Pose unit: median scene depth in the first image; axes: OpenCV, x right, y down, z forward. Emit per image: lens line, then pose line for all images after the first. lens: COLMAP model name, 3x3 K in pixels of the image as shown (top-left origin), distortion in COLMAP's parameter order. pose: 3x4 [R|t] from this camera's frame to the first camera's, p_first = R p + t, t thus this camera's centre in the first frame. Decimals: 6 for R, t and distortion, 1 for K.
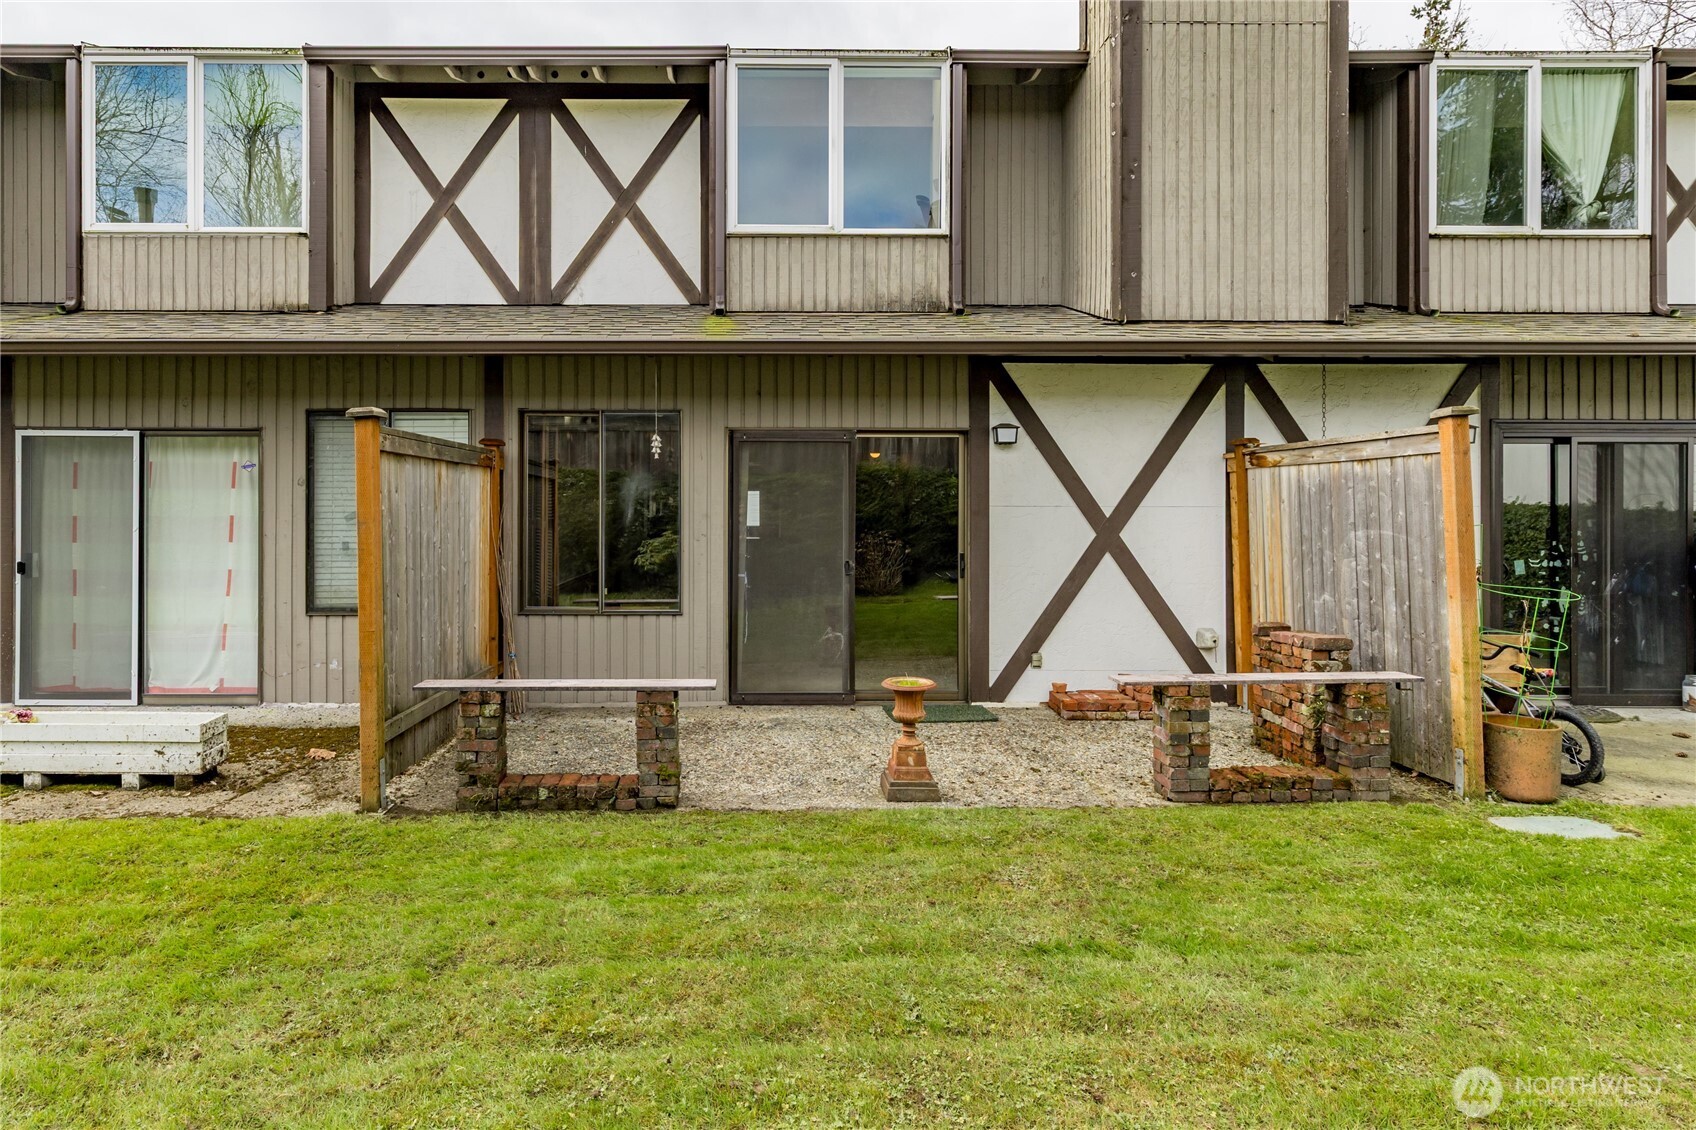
lens RADIAL K [[844.9, 0, 779.0], [0, 844.9, 540.6], [0, 0, 1]] dist [0.006461, -0.000032]
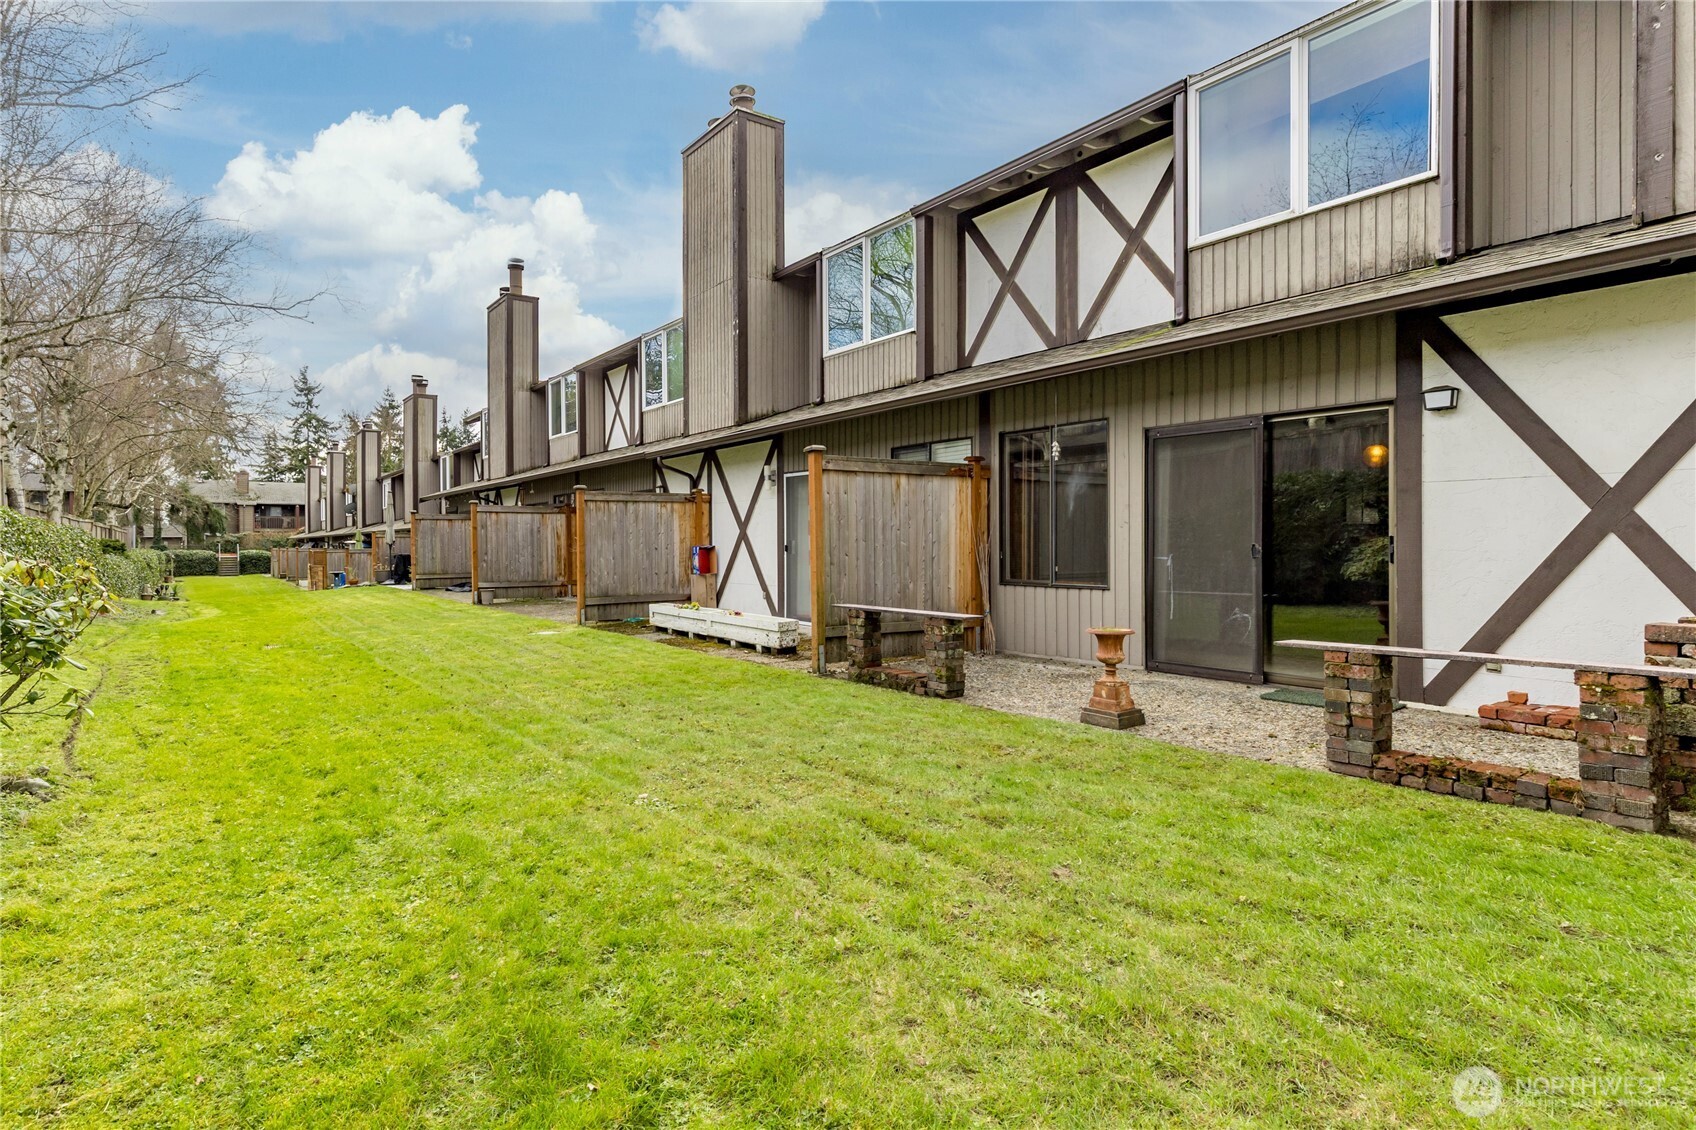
lens RADIAL K [[767.4, 0, 813.3], [0, 767.4, 574.1], [0, 0, 1]] dist [0.002305, -0.000281]
pose [[0.625590, 0.030778, -0.779544, 0.472631], [-0.013455, 0.999499, 0.028665, 0.040708], [0.780036, -0.007444, 0.625691, -0.005358]]
